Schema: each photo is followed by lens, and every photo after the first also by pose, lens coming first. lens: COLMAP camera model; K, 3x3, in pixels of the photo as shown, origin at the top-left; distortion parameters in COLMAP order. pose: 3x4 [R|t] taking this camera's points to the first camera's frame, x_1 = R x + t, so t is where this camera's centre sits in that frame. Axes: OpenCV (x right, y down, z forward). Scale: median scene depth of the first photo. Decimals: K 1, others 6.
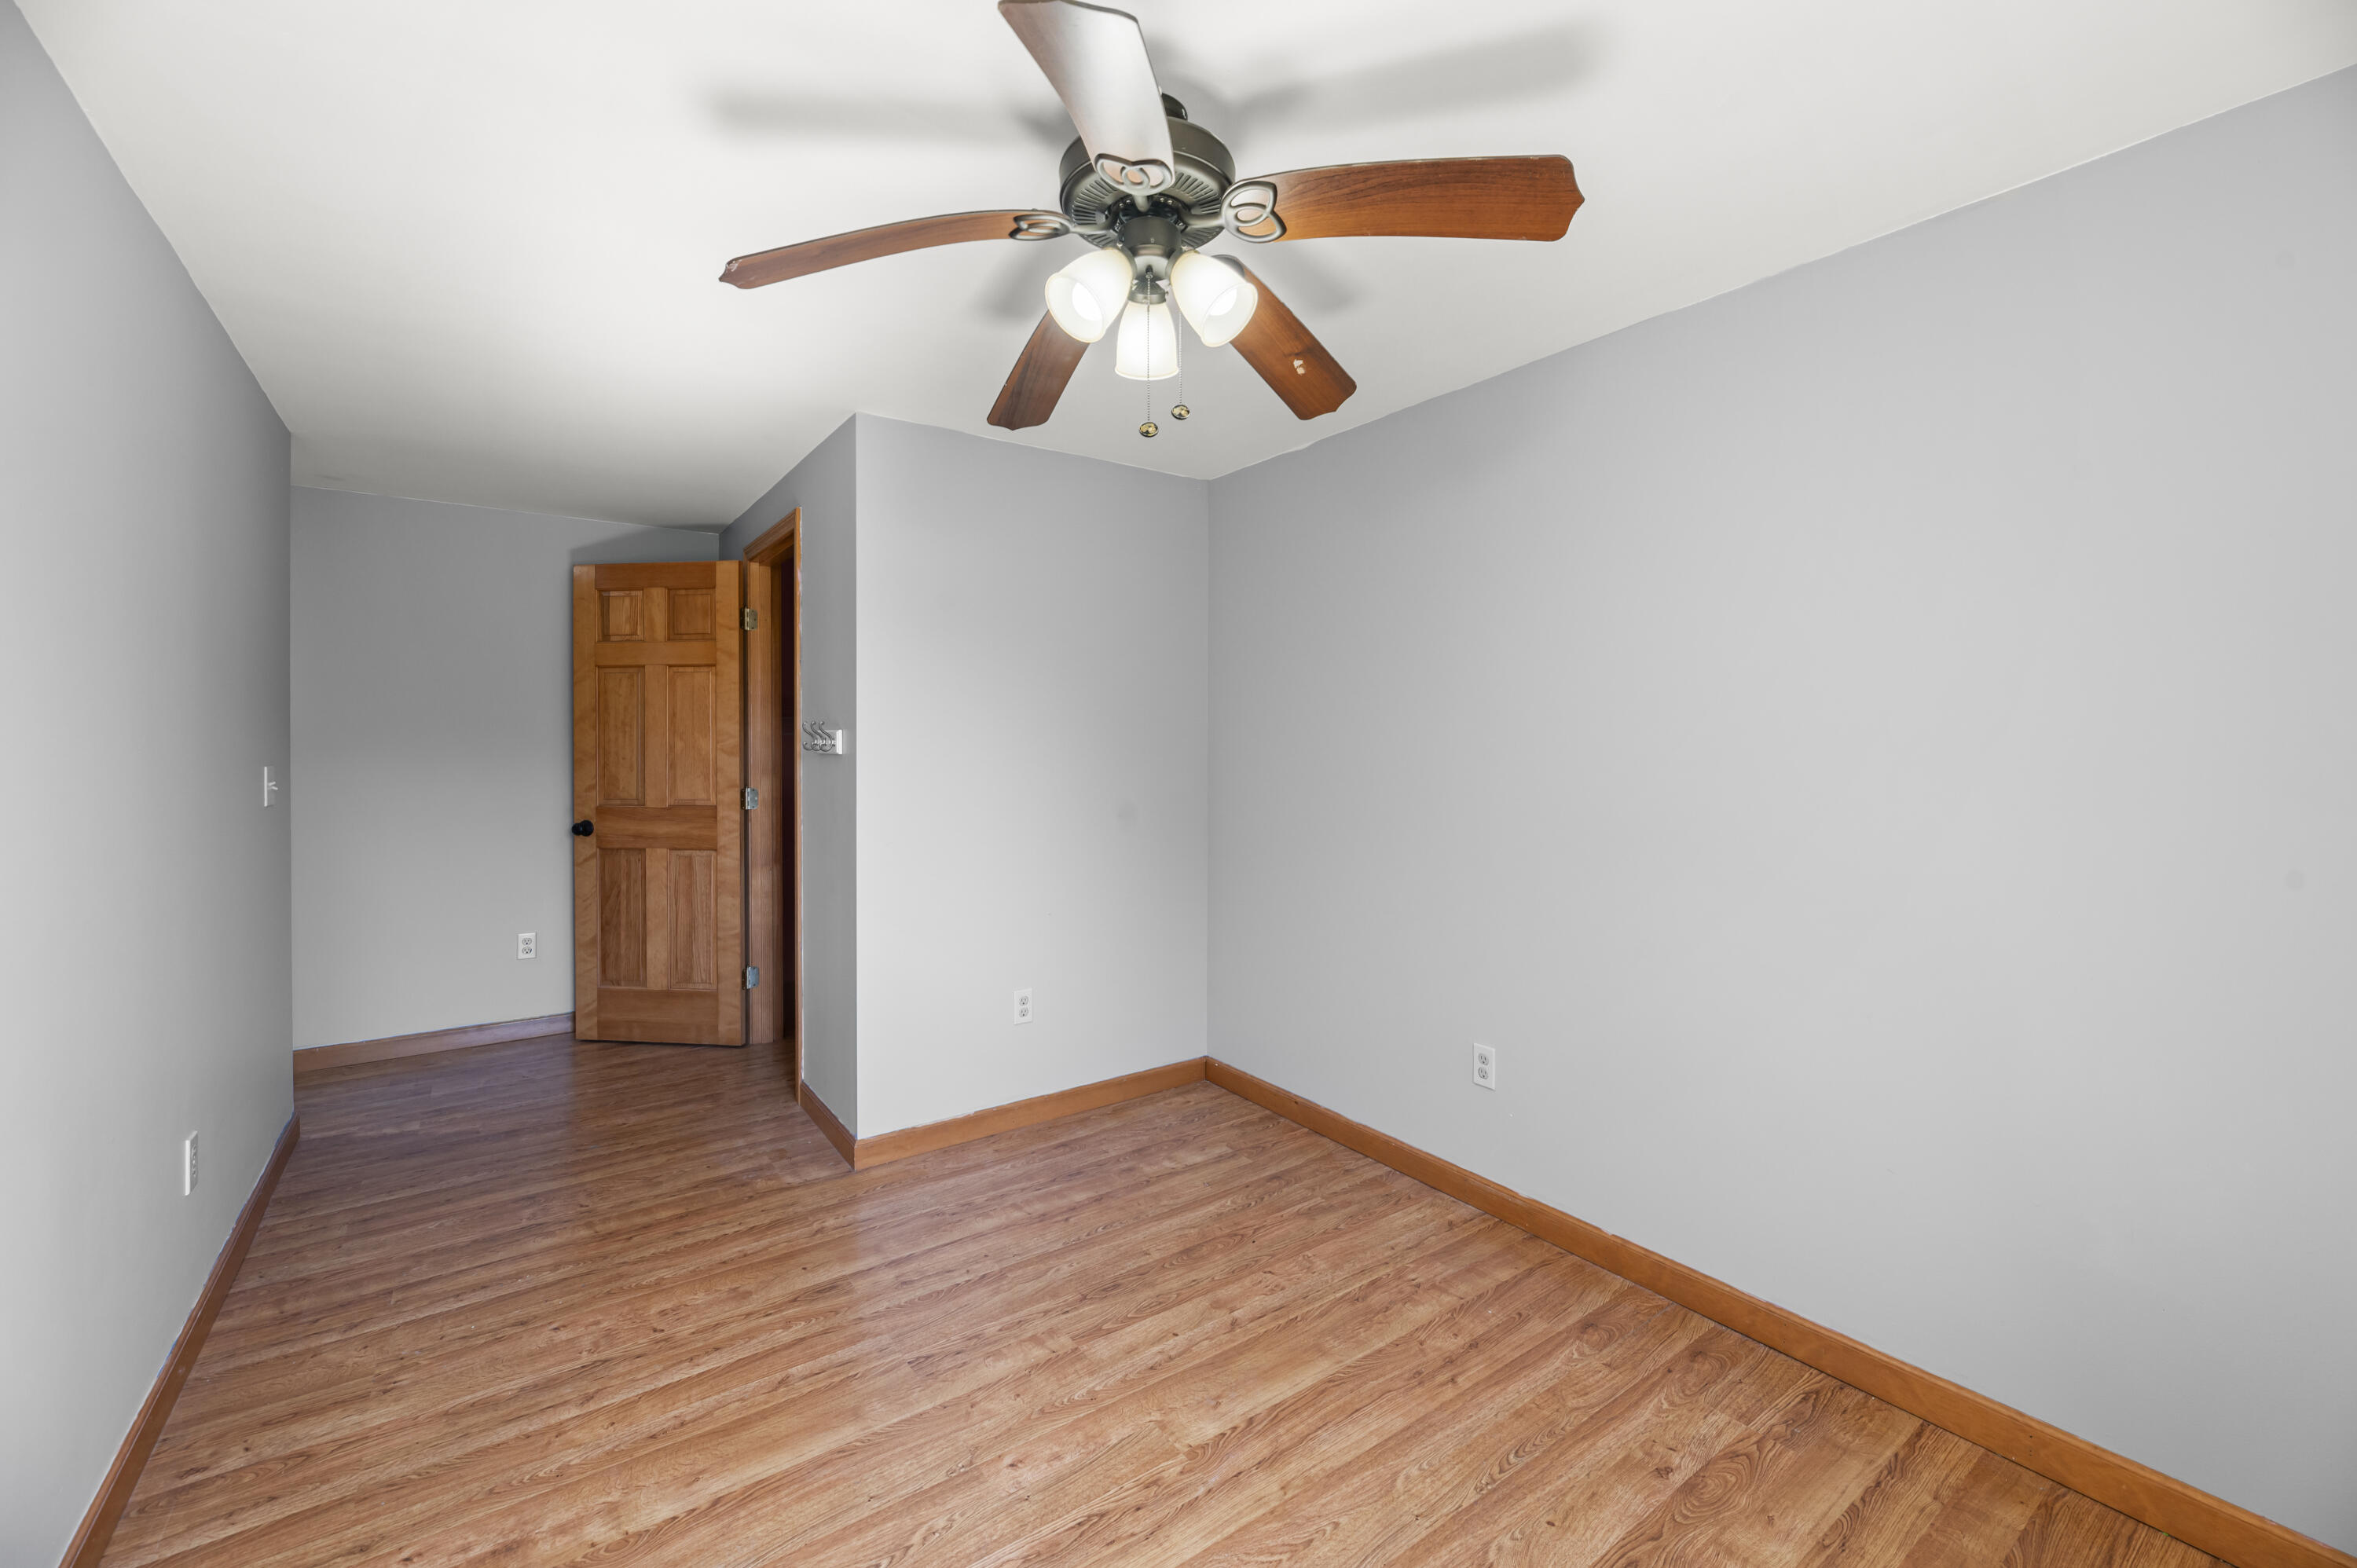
lens RADIAL K [[956.0, 0, 1189.7], [0, 956.0, 744.5], [0, 0, 1]] dist [0.002007, 0.000064]
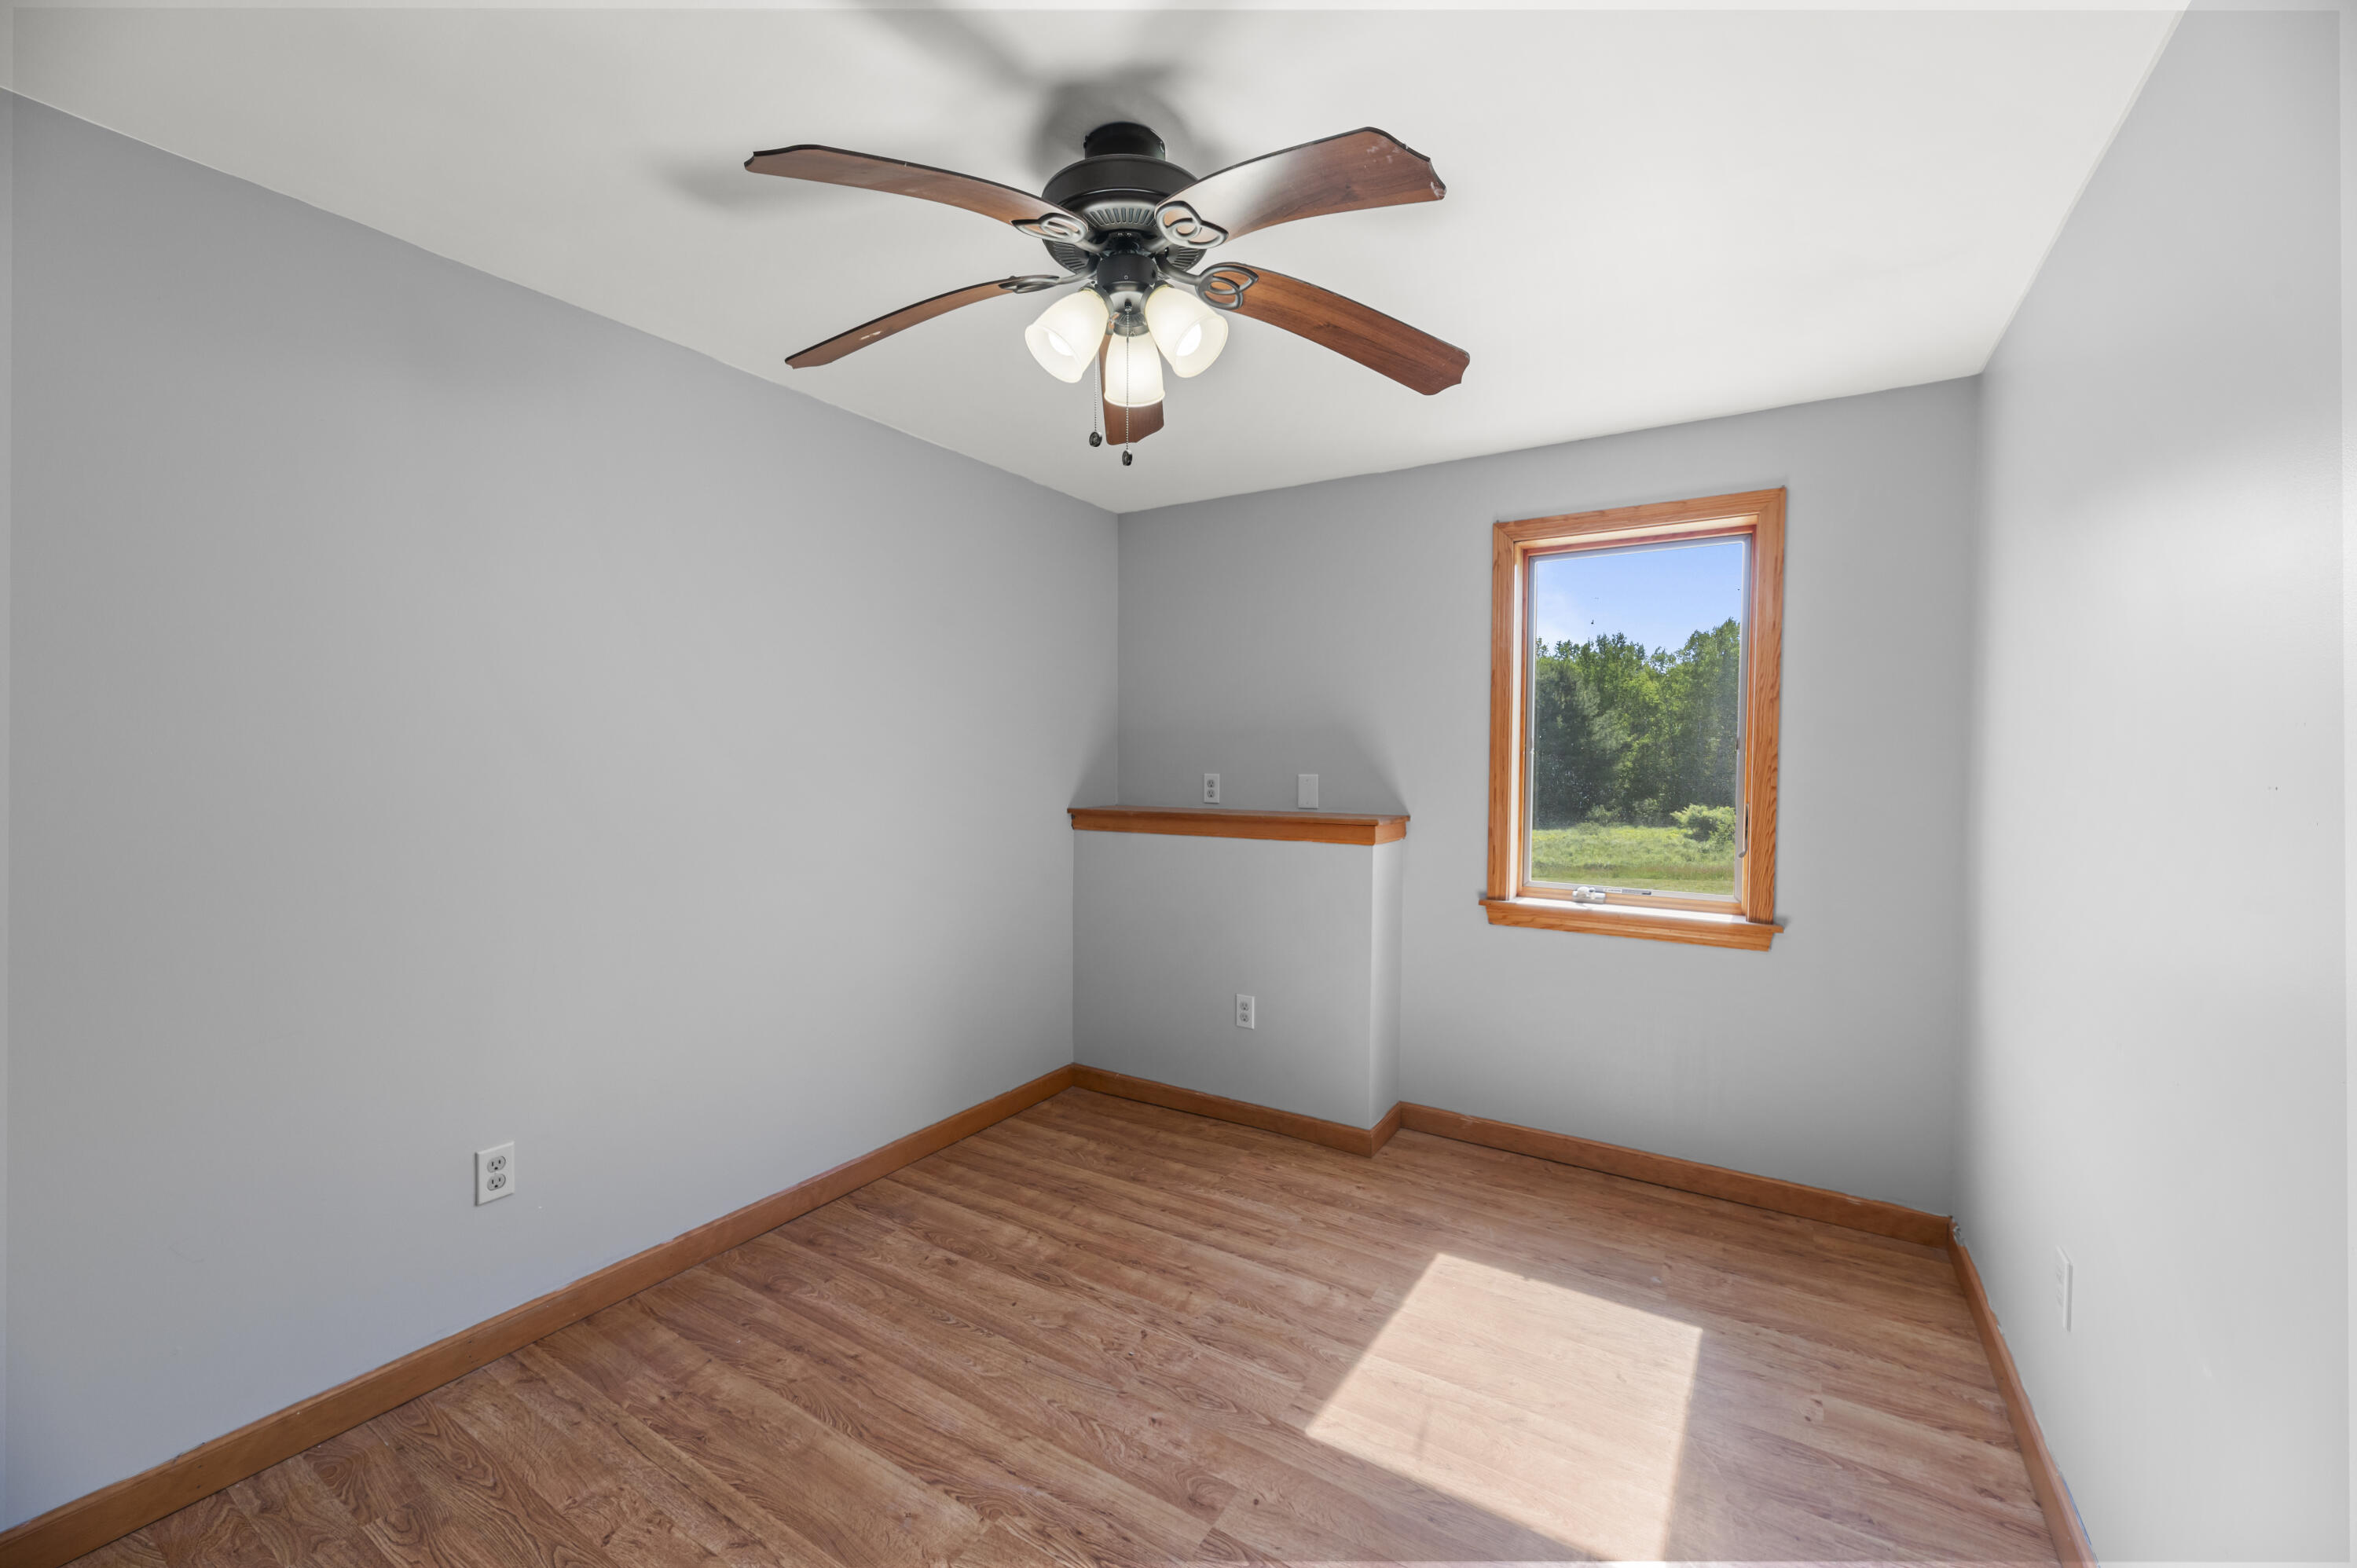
lens RADIAL K [[939.9, 0, 1181.1], [0, 939.9, 775.1], [0, 0, 1]] dist [0.000970, 0.000213]
pose [[-0.371190, -0.019800, 0.928346, -0.790753], [-0.001682, 0.999785, 0.020651, -0.000762], [-0.928555, 0.006104, -0.371144, 1.019121]]
